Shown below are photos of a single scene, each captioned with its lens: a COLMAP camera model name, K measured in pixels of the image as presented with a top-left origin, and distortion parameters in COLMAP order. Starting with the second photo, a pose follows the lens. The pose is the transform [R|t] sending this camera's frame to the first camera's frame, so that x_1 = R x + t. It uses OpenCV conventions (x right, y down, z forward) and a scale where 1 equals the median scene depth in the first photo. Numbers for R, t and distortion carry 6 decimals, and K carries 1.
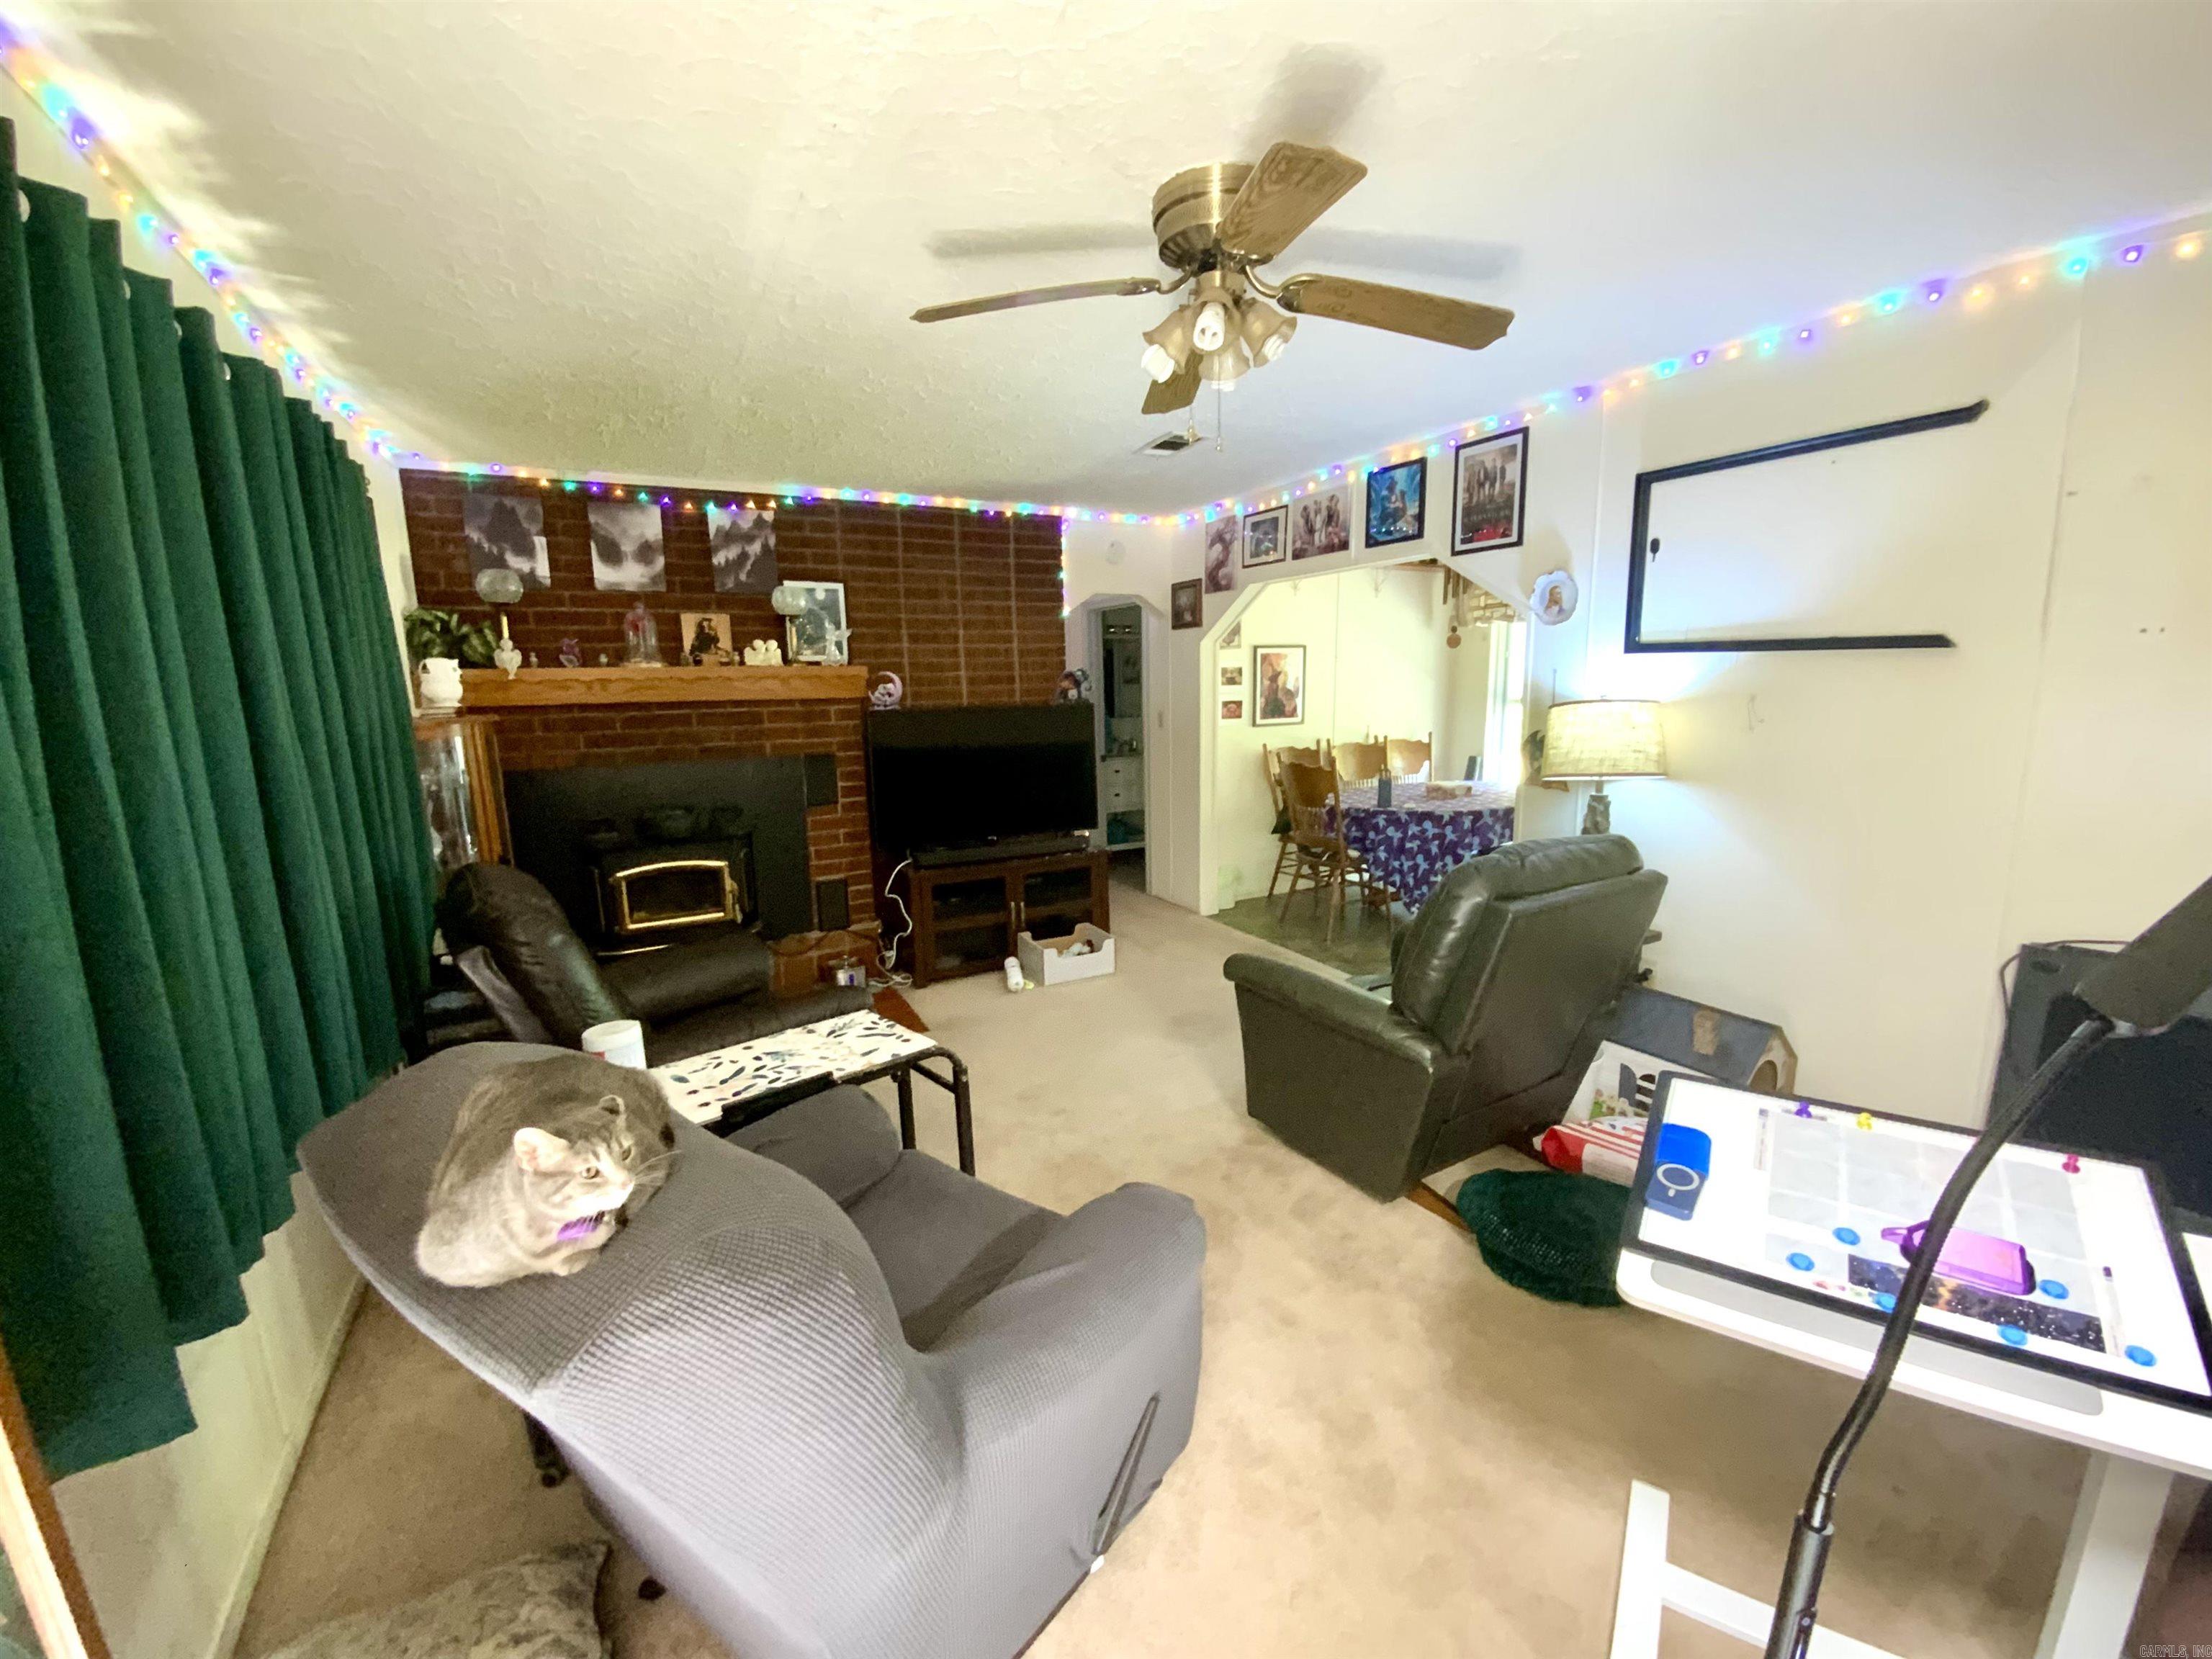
lens RADIAL K [[897.1, 0, 1106.6], [0, 897.1, 833.6], [0, 0, 1]] dist [-0.000077, 0.000114]
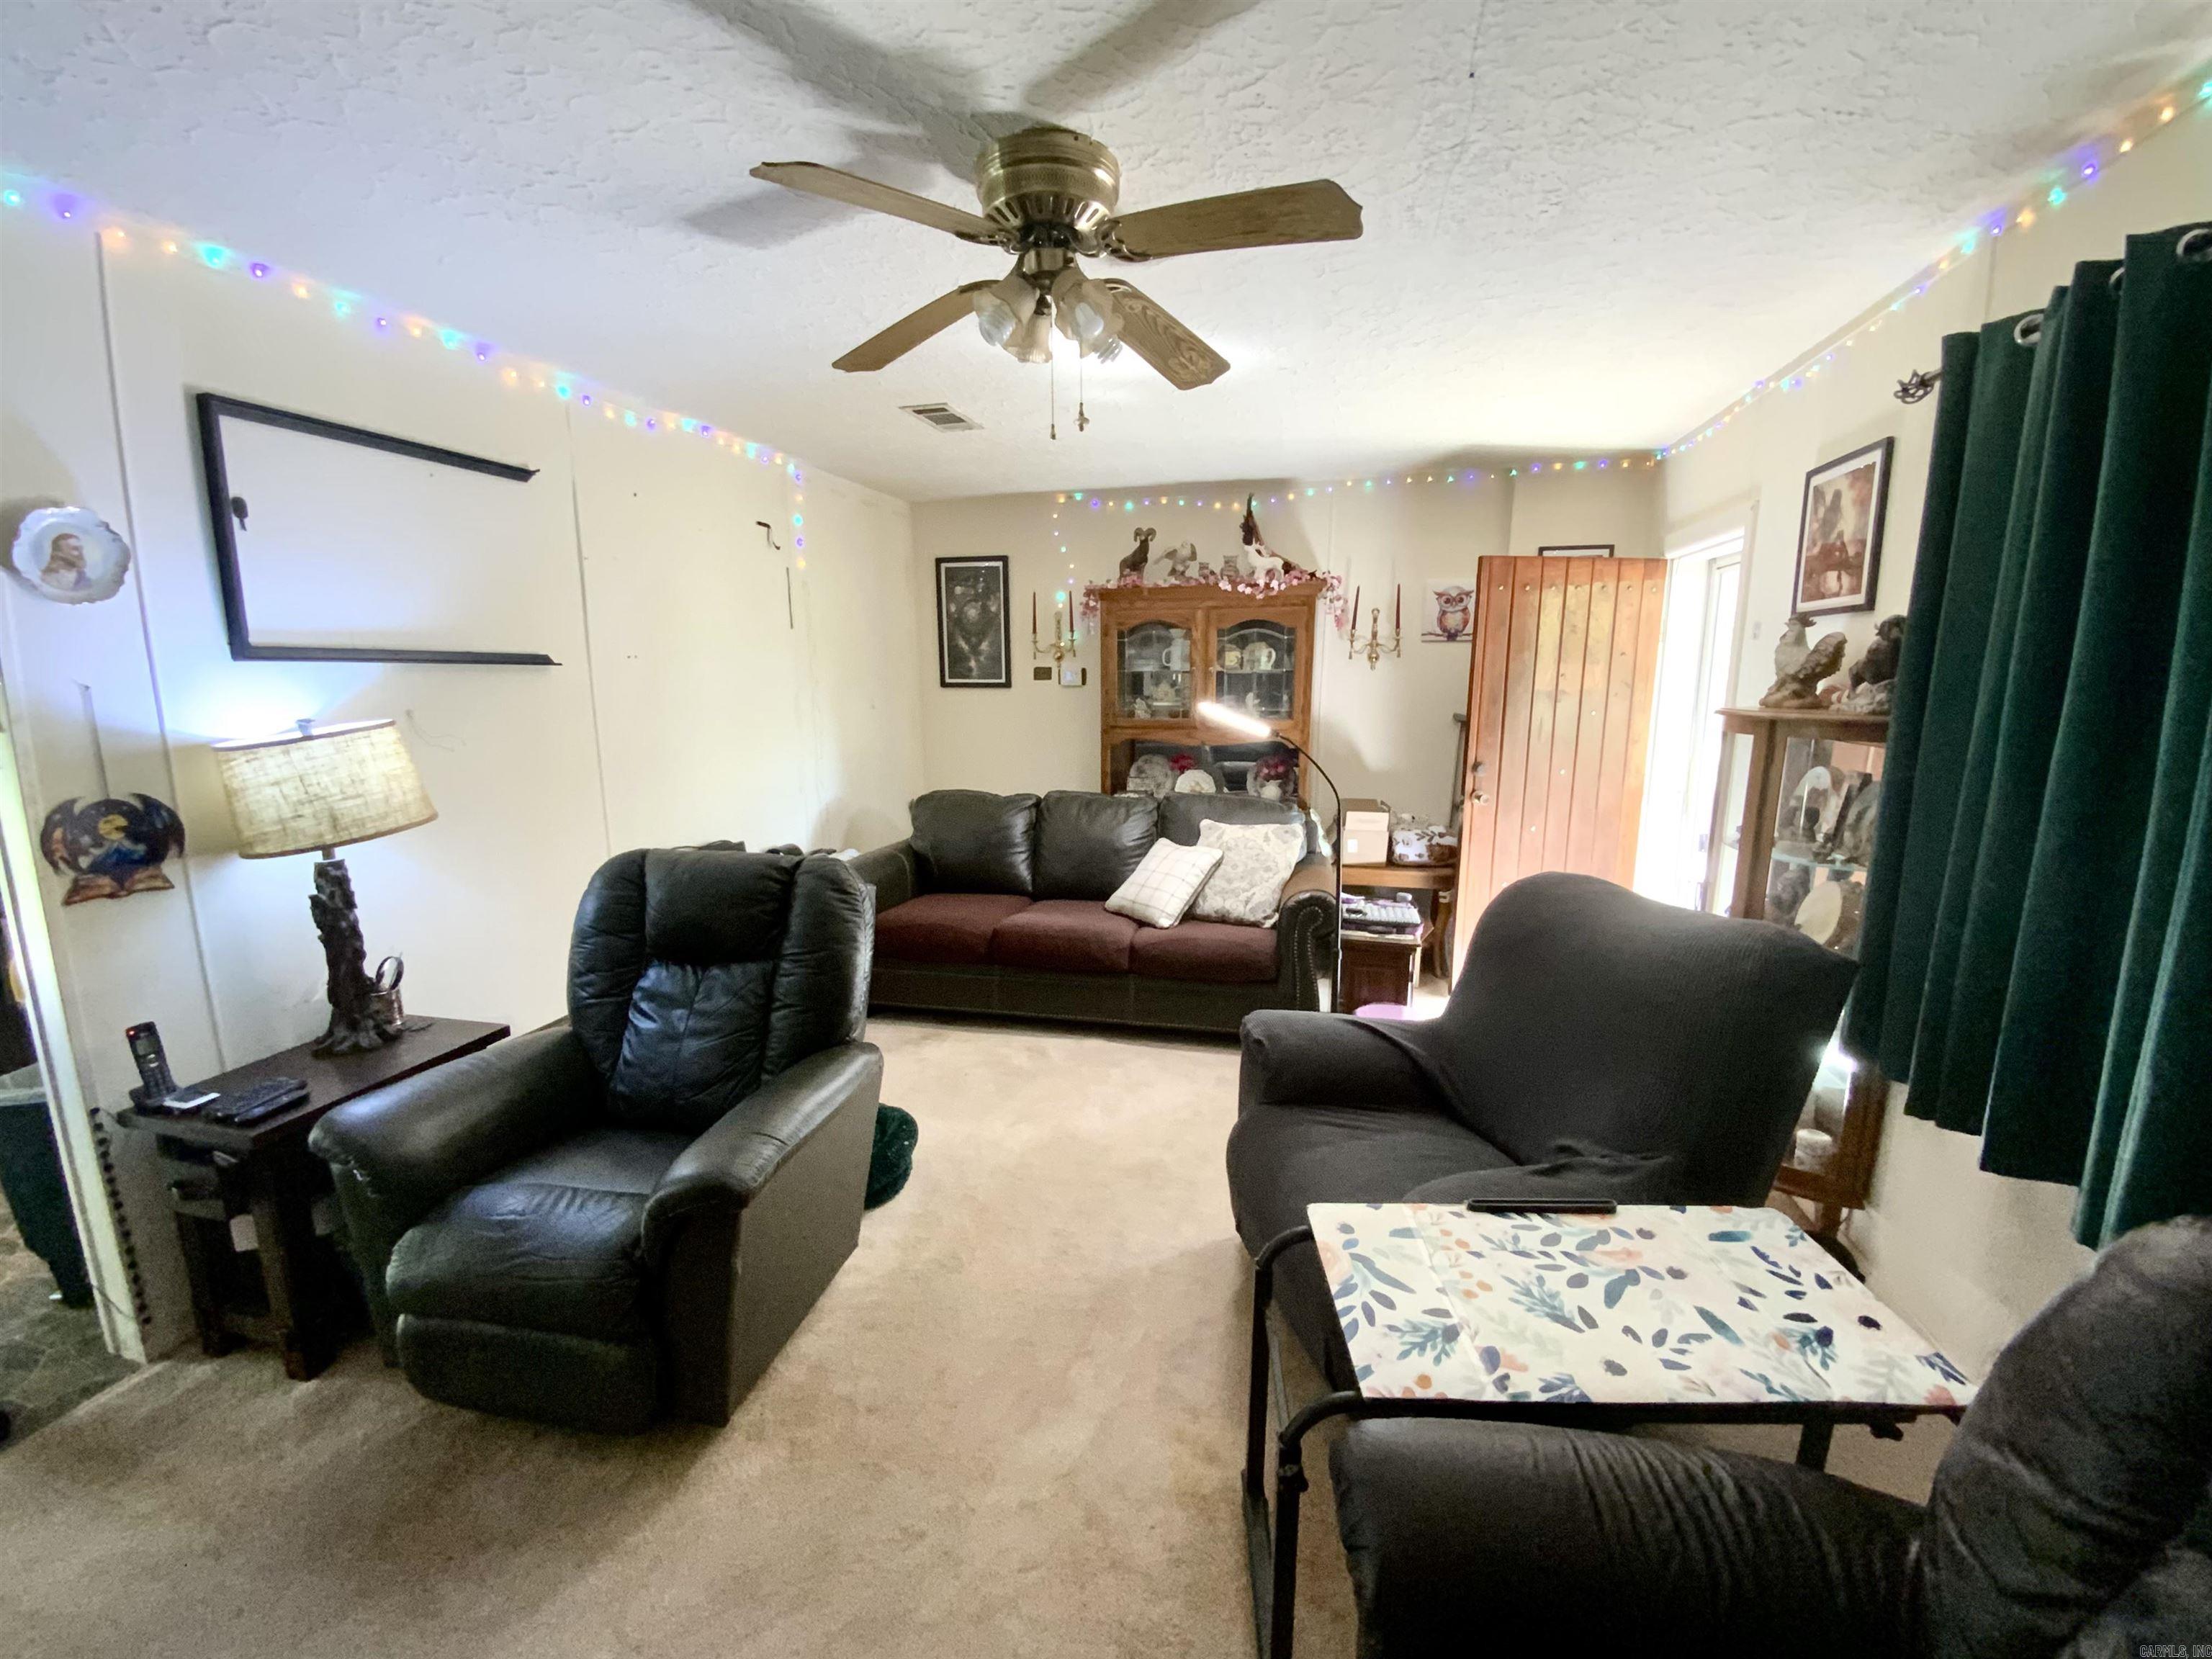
lens RADIAL K [[897.1, 0, 1111.7], [0, 897.1, 830.5], [0, 0, 1]] dist [-0.000077, 0.000114]
pose [[-0.737934, -0.100030, 0.667419, -0.382125], [0.139709, 0.944889, 0.296086, -0.196146], [-0.660254, 0.311736, -0.683290, 1.109362]]
